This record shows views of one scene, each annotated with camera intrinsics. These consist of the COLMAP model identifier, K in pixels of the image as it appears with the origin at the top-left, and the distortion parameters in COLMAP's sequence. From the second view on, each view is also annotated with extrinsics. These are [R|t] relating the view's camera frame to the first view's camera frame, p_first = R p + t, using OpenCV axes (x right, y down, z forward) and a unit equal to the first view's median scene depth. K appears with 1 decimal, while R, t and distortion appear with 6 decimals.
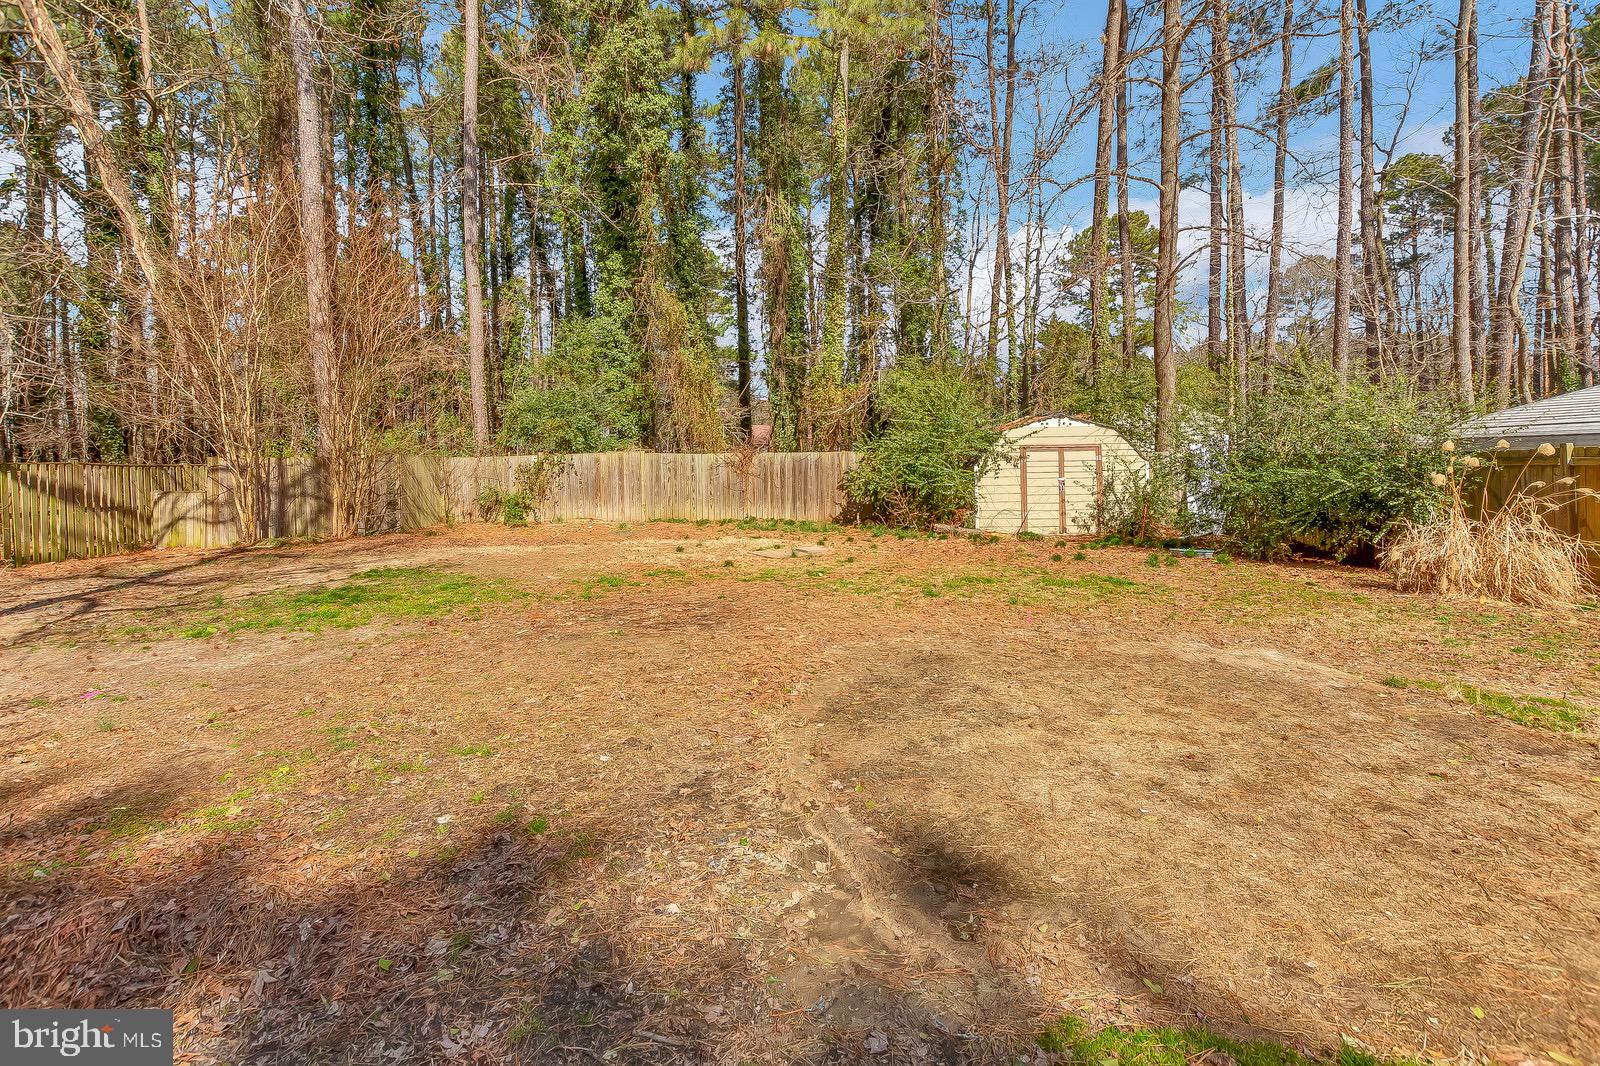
lens RADIAL K [[718.2, 0, 796.1], [0, 718.2, 452.9], [0, 0, 1]] dist [0.007925, 0.000061]
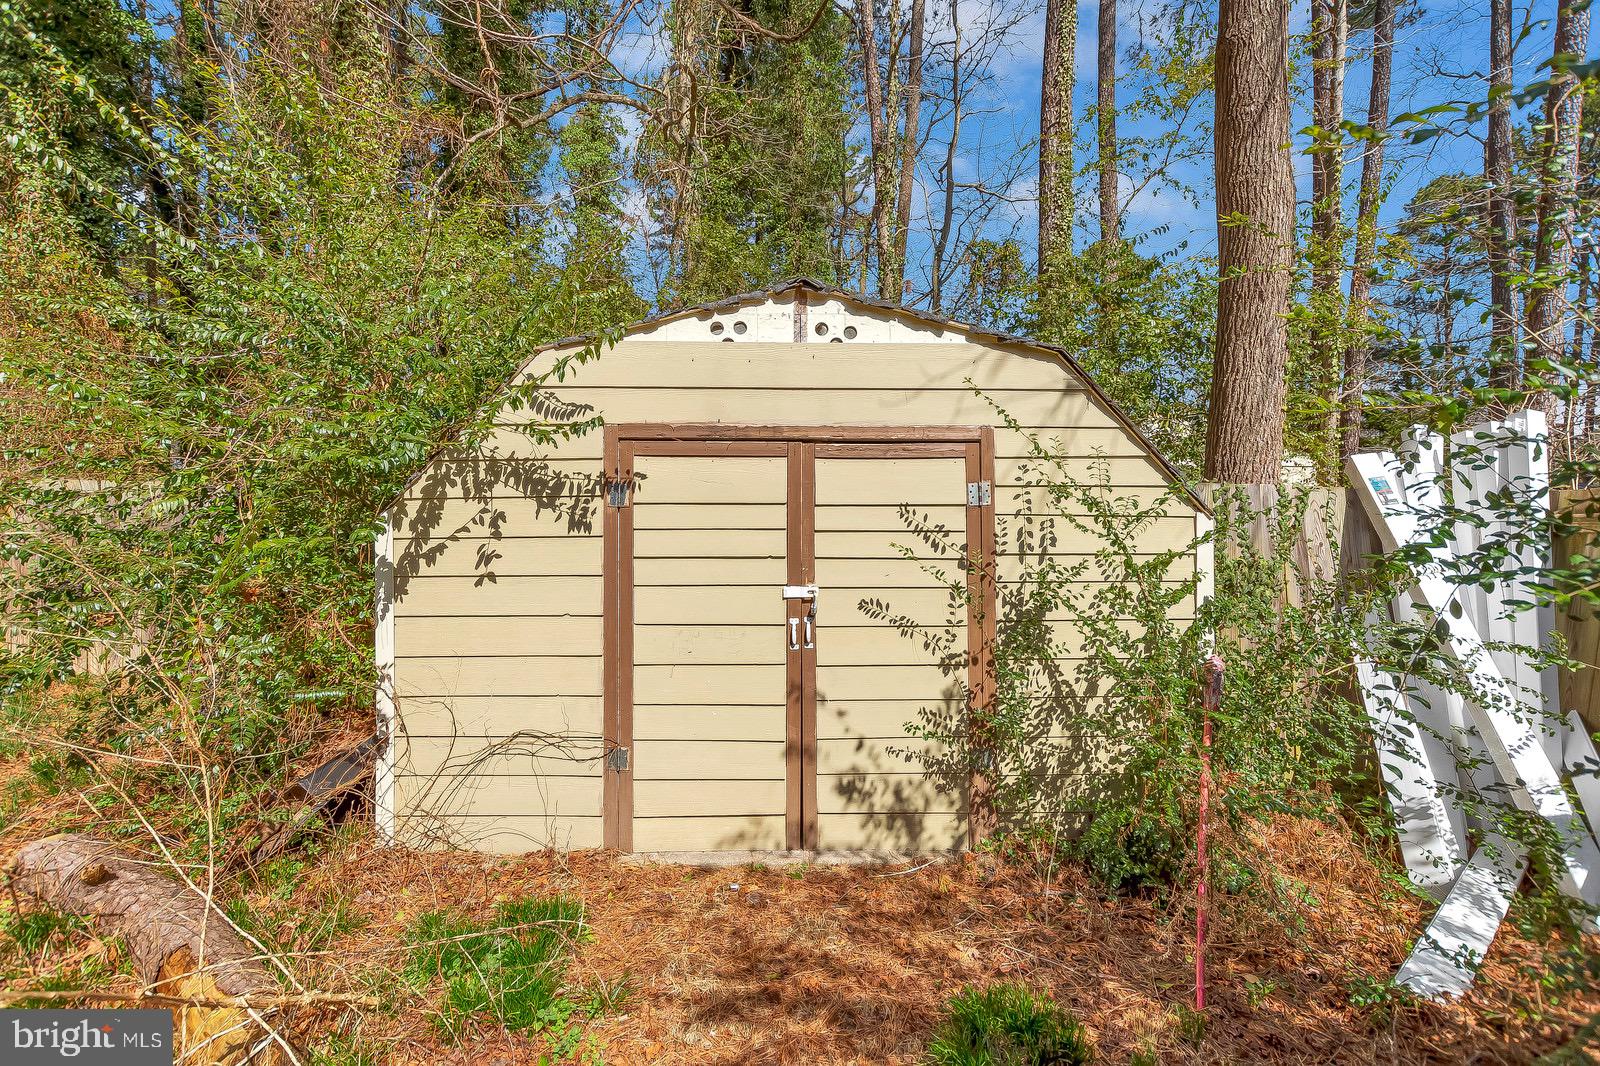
lens RADIAL K [[718.2, 0, 806.4], [0, 718.2, 527.7], [0, 0, 1]] dist [0.007925, 0.000061]
pose [[0.999669, 0.022682, 0.012178, 0.368232], [-0.022767, 0.999717, 0.006878, 0.016546], [-0.012018, -0.007153, 0.999902, 0.790473]]
